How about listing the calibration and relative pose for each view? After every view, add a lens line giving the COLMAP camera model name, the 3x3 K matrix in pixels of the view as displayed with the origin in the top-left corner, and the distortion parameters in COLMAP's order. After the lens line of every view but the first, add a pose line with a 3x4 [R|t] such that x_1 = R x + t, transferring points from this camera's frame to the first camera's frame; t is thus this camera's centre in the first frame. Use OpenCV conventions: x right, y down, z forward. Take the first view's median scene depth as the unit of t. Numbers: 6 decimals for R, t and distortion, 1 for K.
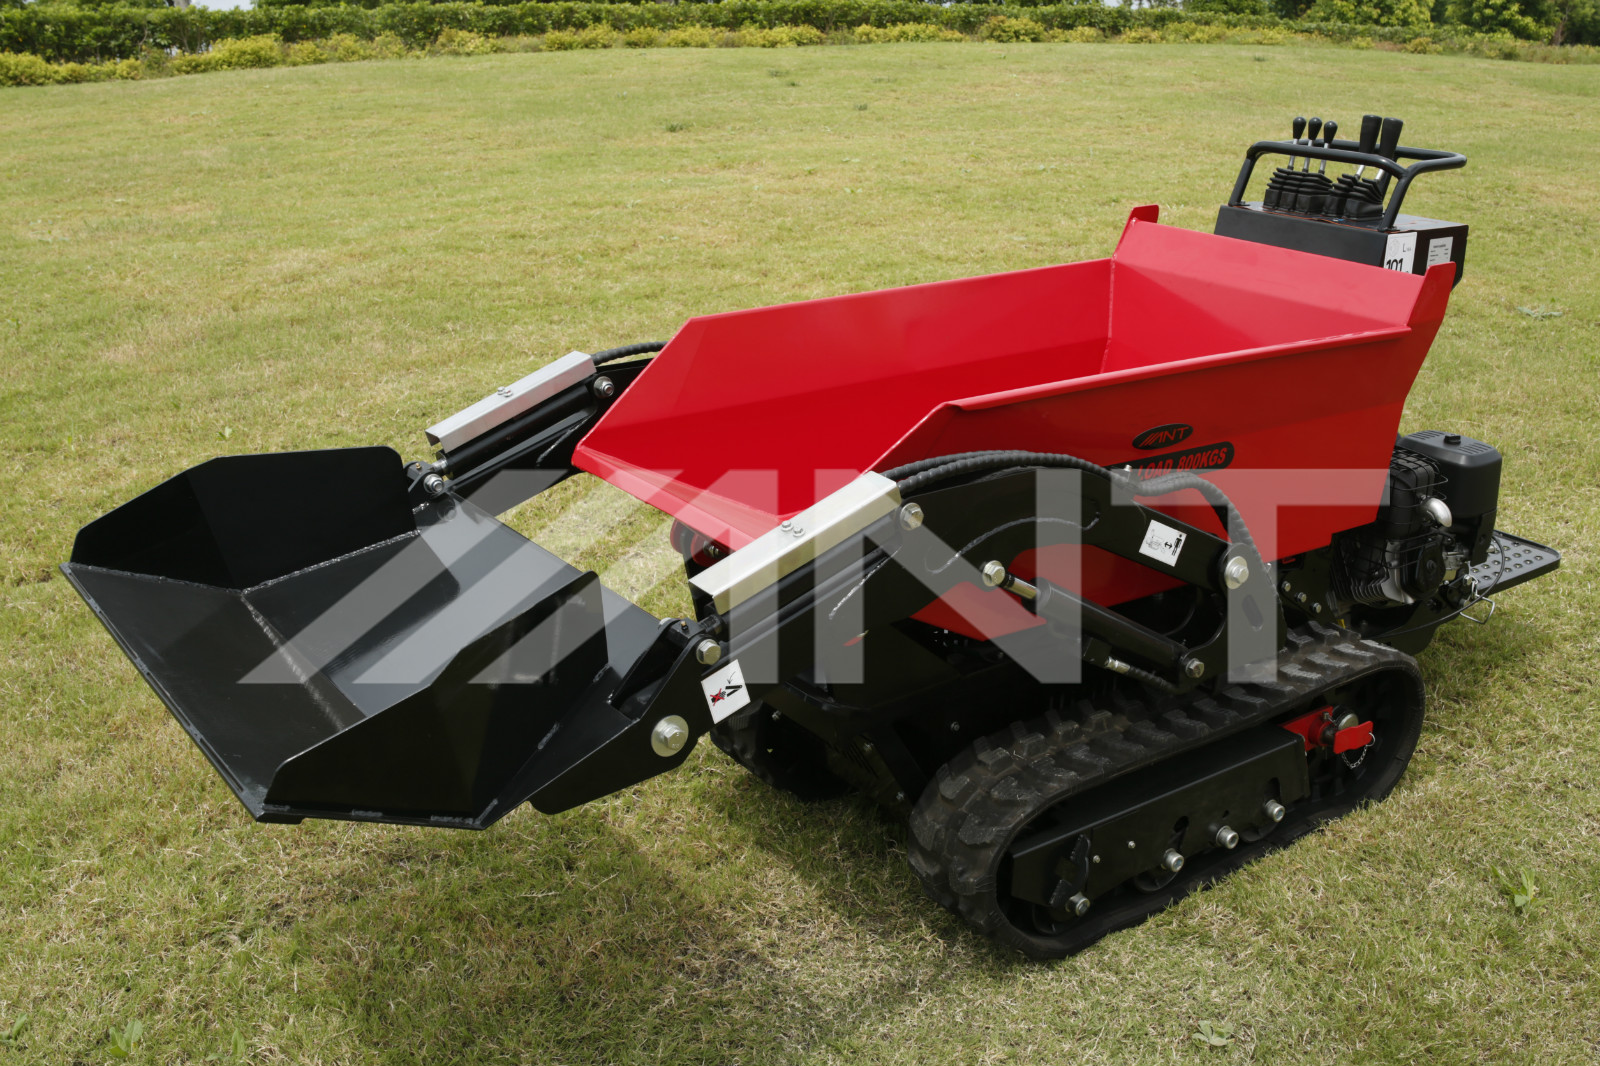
lens RADIAL K [[1623.1, 0, 805.7], [0, 1623.1, 537.4], [0, 0, 1]] dist [-0.079520, 0.000000]
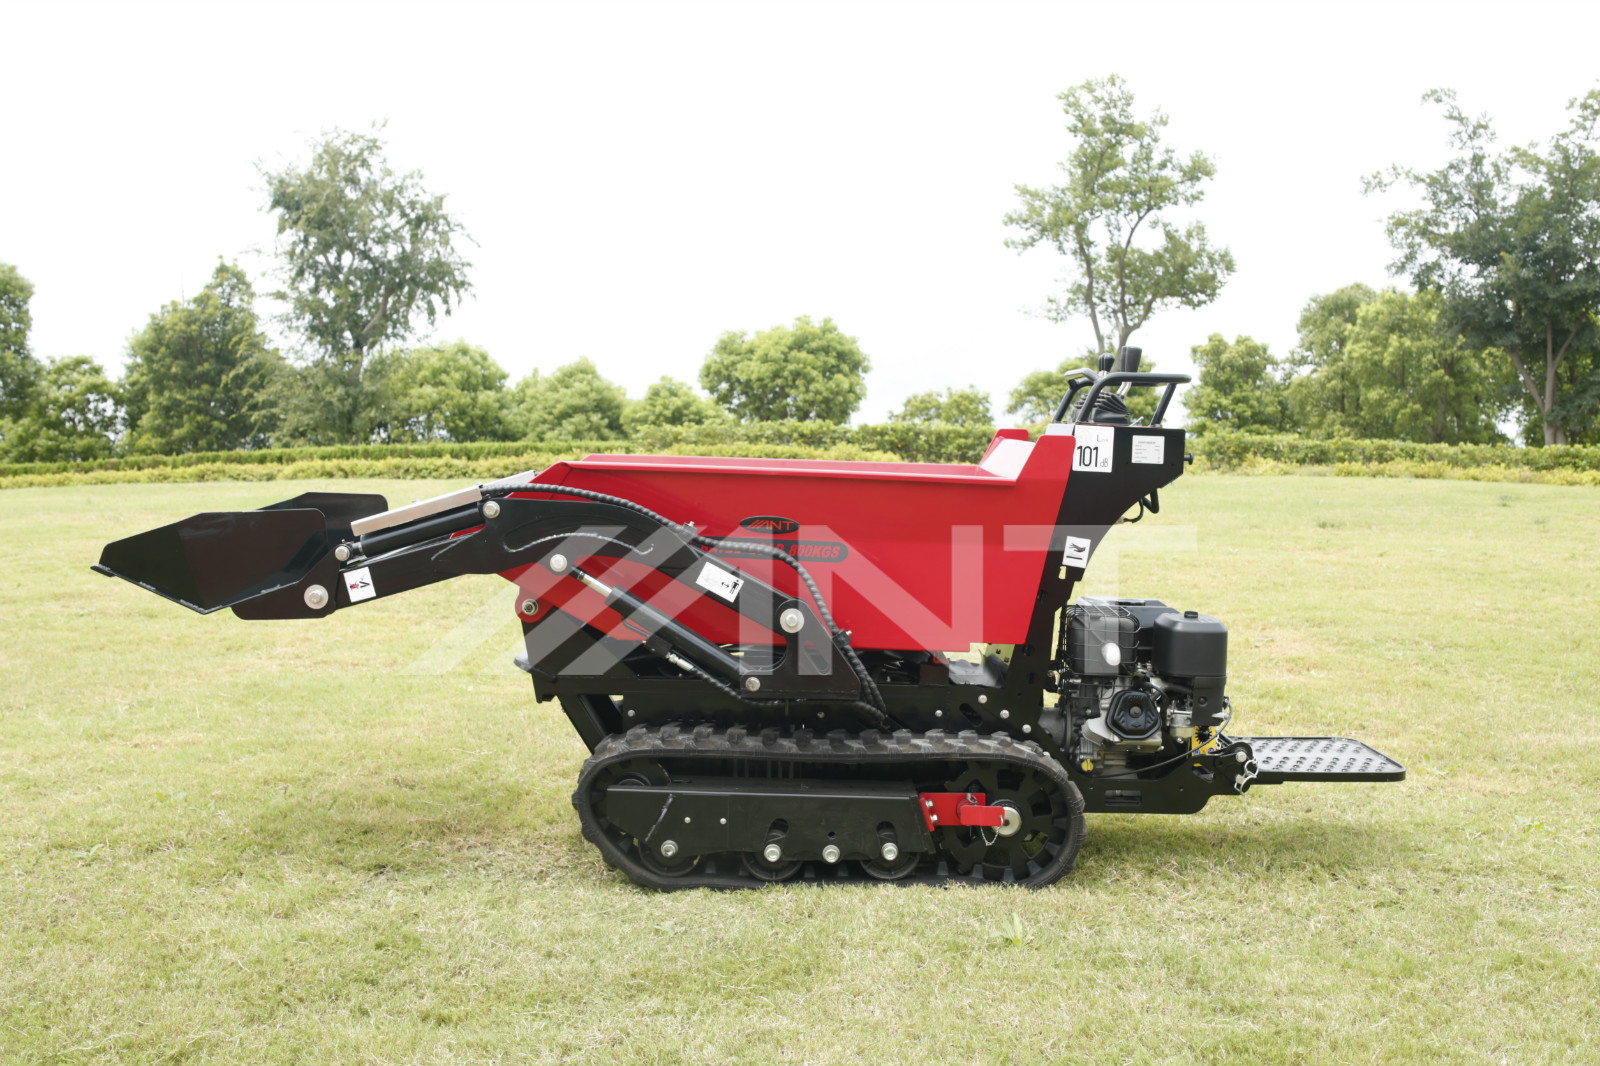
lens RADIAL K [[1623.1, 0, 798.5], [0, 1623.1, 518.6], [0, 0, 1]] dist [-0.079520, 0.000000]
pose [[0.815324, 0.050402, -0.576807, 0.280736], [-0.217374, 0.949979, -0.224252, 0.065690], [0.536651, 0.308221, 0.785497, -0.031473]]
